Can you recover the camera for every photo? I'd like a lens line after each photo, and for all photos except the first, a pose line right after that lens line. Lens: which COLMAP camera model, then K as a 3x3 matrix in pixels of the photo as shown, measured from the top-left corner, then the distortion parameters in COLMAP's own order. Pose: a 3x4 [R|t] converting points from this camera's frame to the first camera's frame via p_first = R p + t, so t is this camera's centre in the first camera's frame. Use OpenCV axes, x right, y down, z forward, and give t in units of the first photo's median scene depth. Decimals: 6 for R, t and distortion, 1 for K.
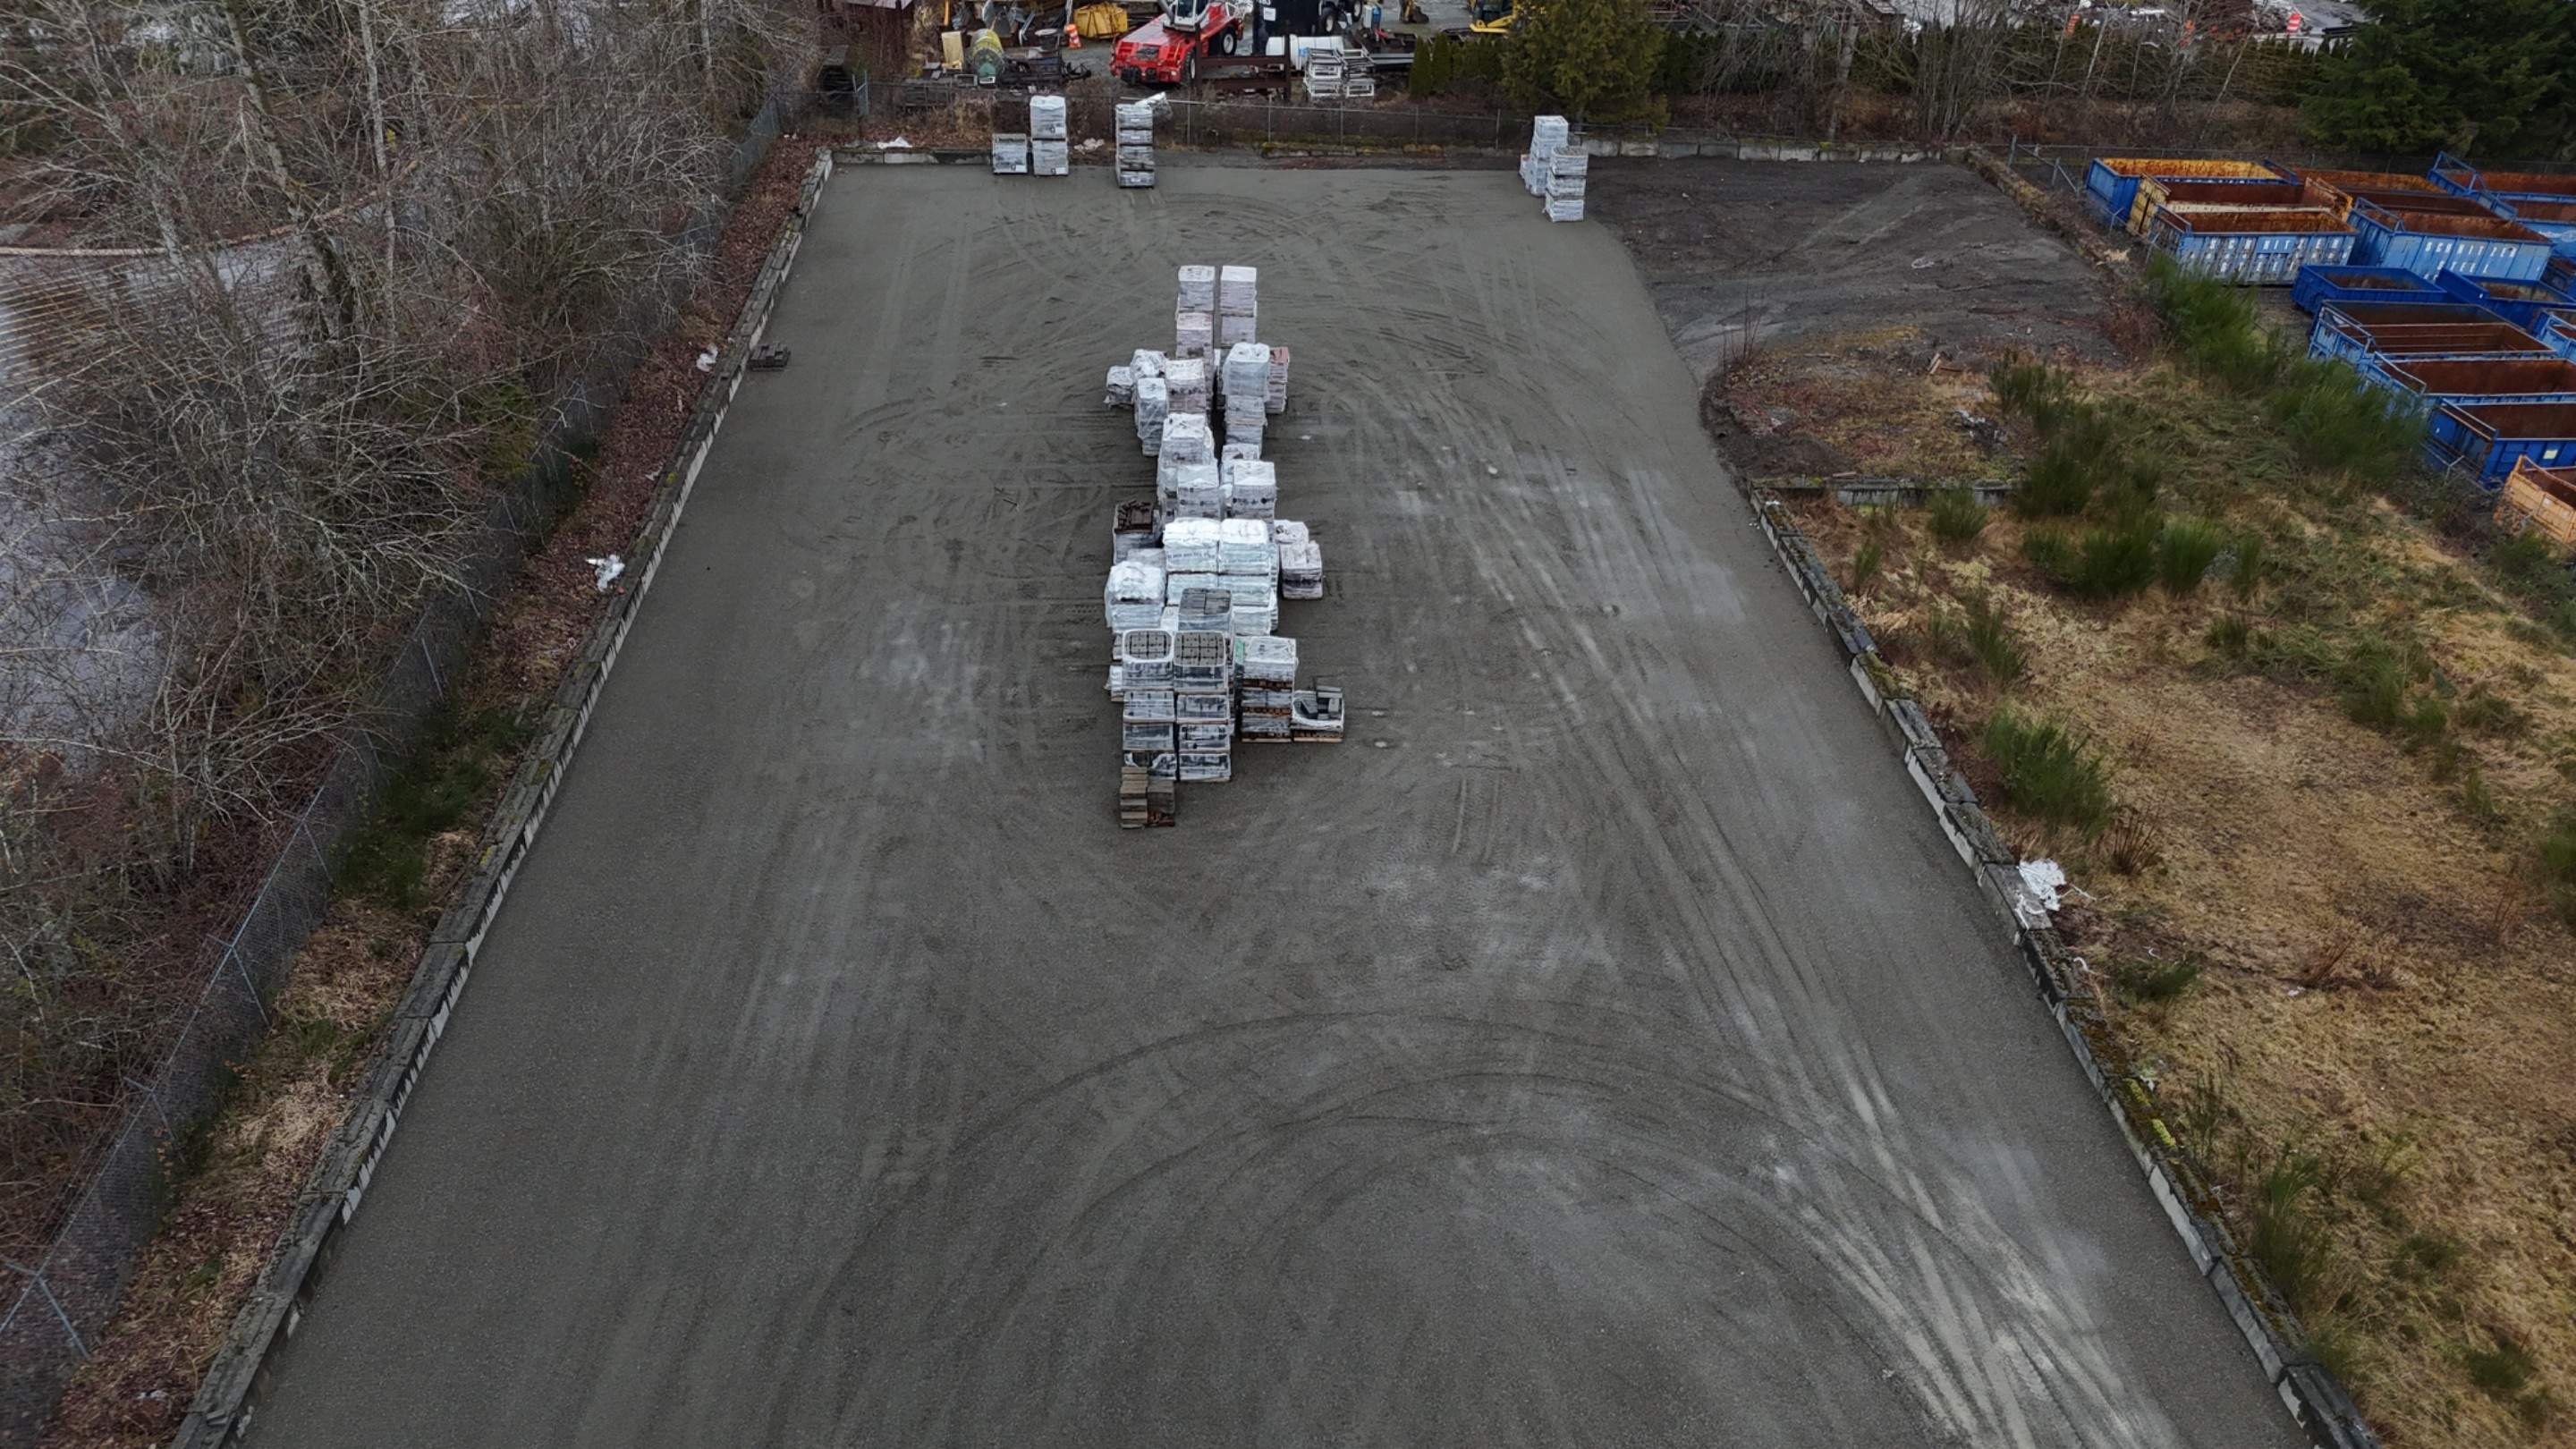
lens RADIAL K [[1891.2, 0, 1303.6], [0, 1891.2, 708.4], [0, 0, 1]] dist [0.064844, -0.060869]
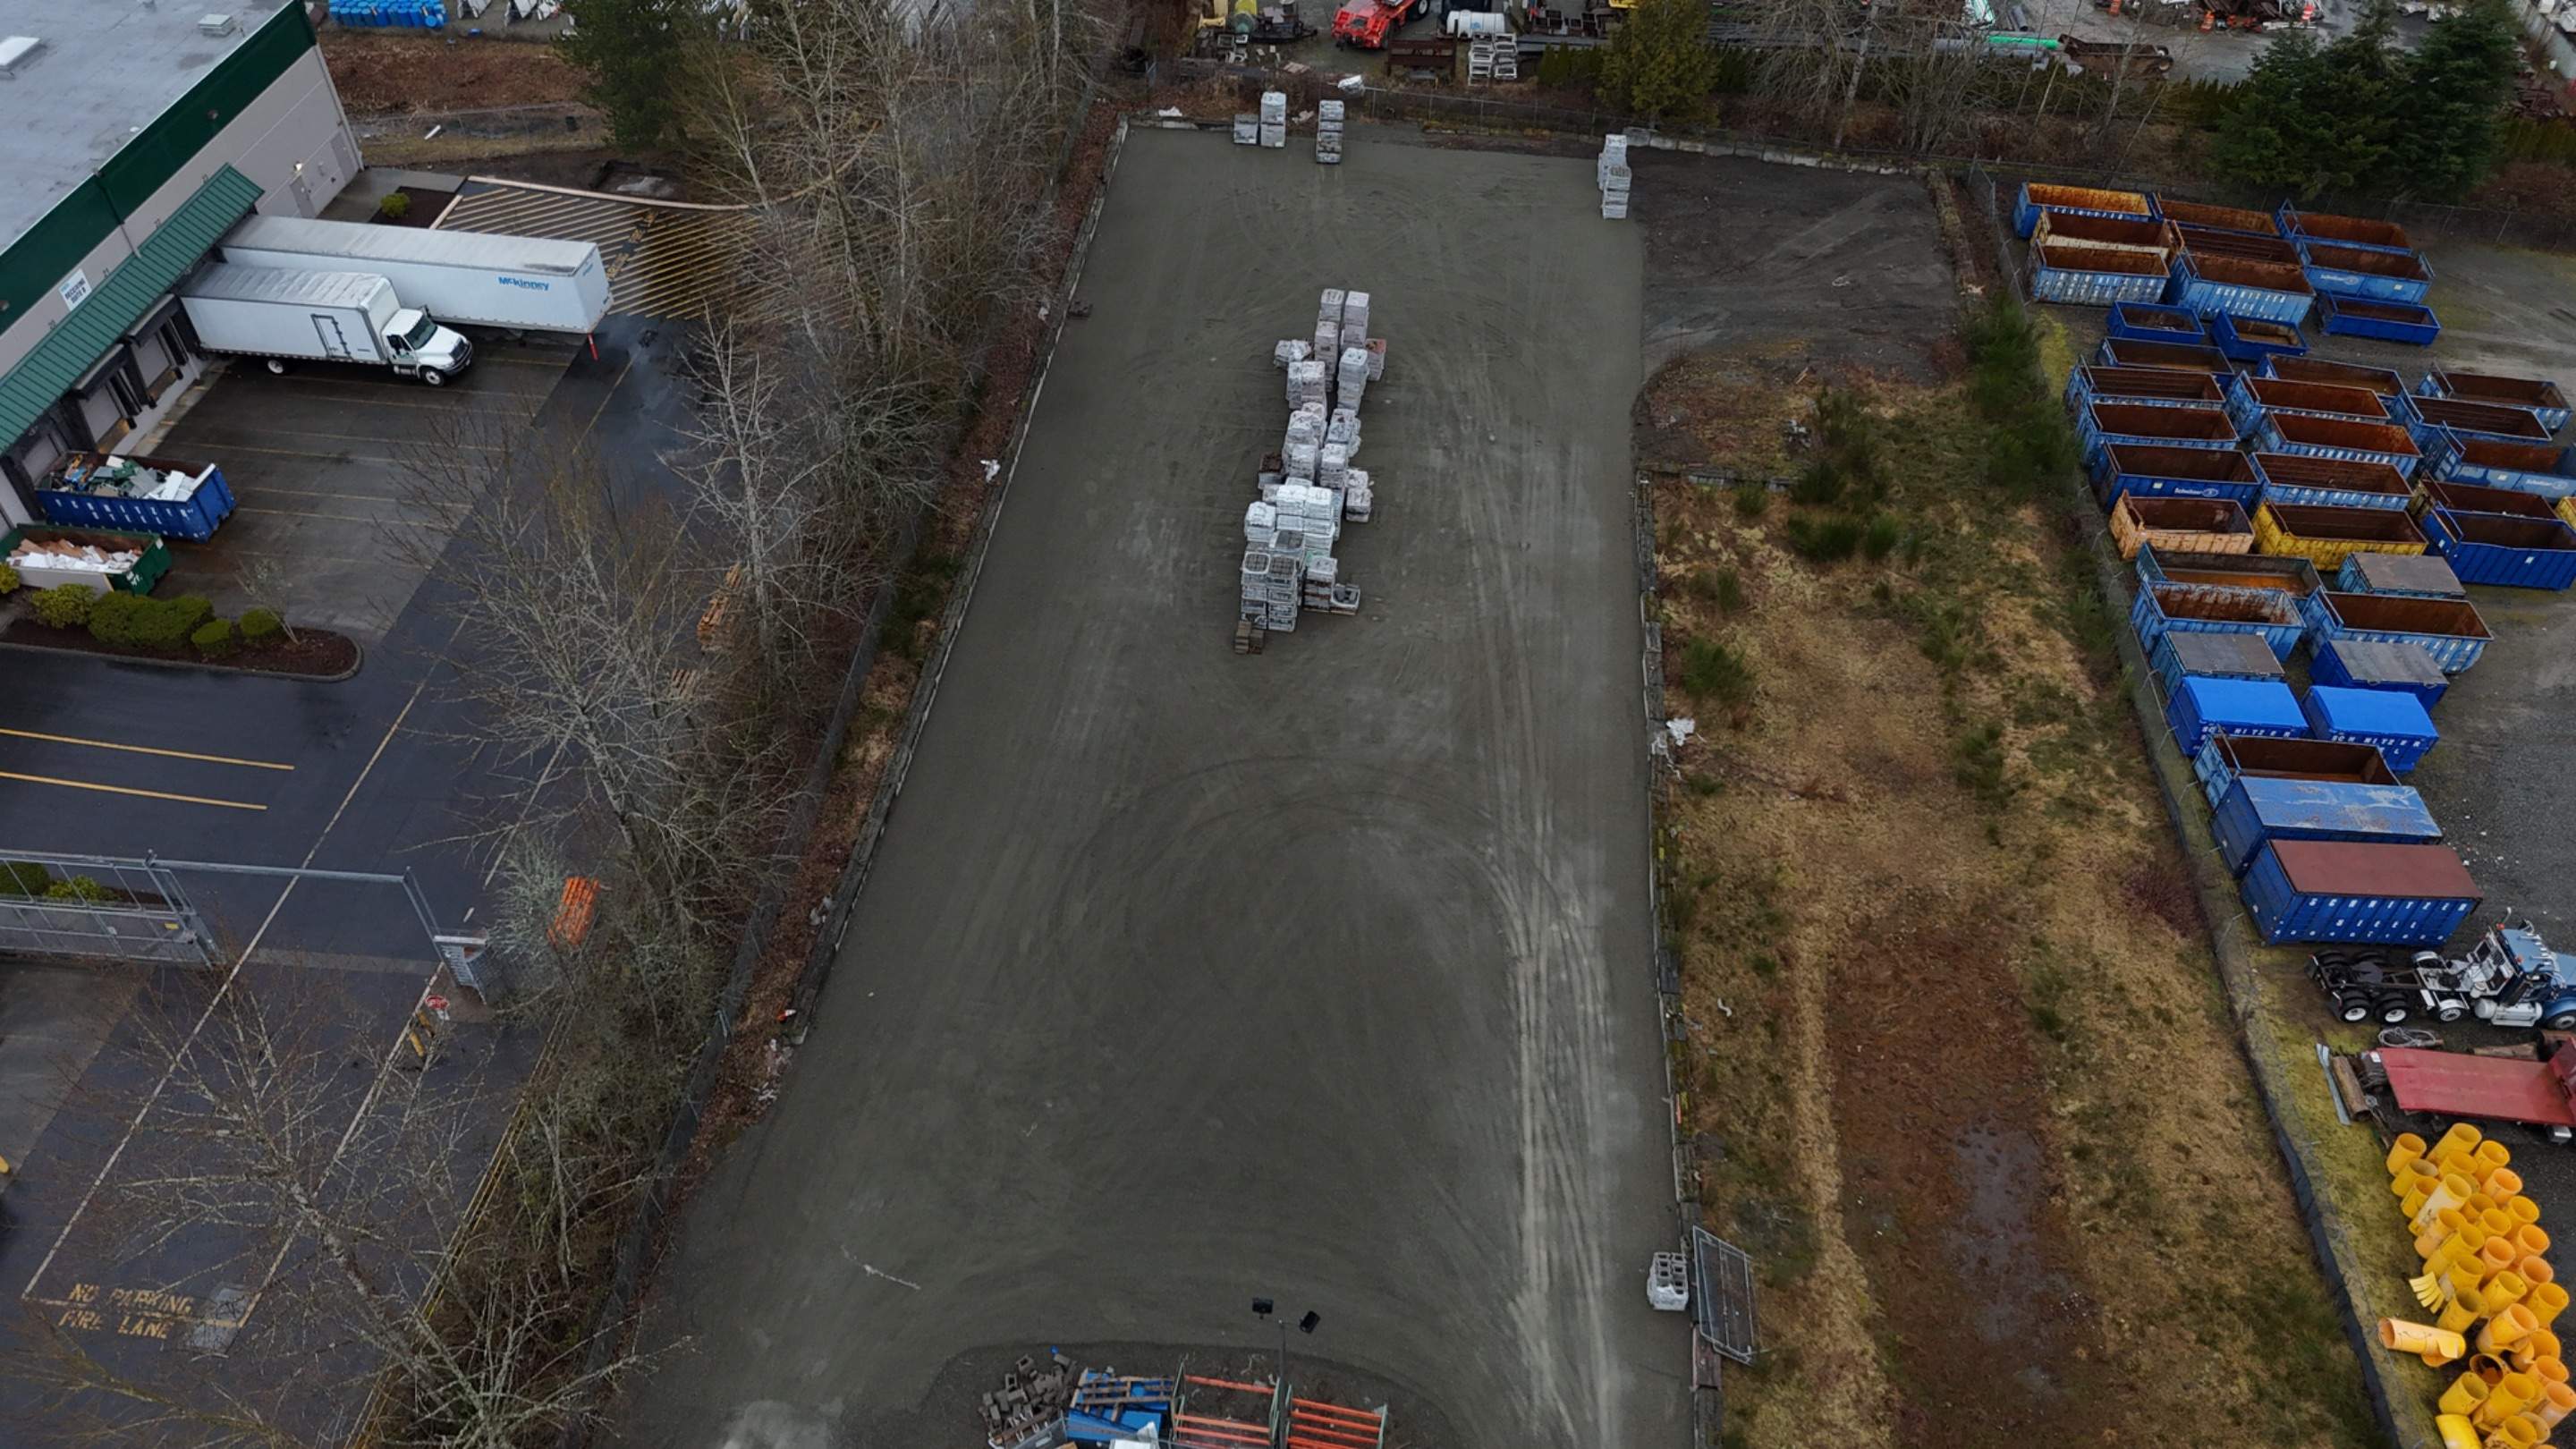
lens RADIAL K [[1891.2, 0, 1301.4], [0, 1891.2, 726.2], [0, 0, 1]] dist [0.064844, -0.060869]
pose [[0.986101, 0.117333, -0.117636, 0.201194], [-0.092269, 0.975531, 0.199562, -0.245155], [0.138173, -0.185934, 0.972799, -0.891548]]
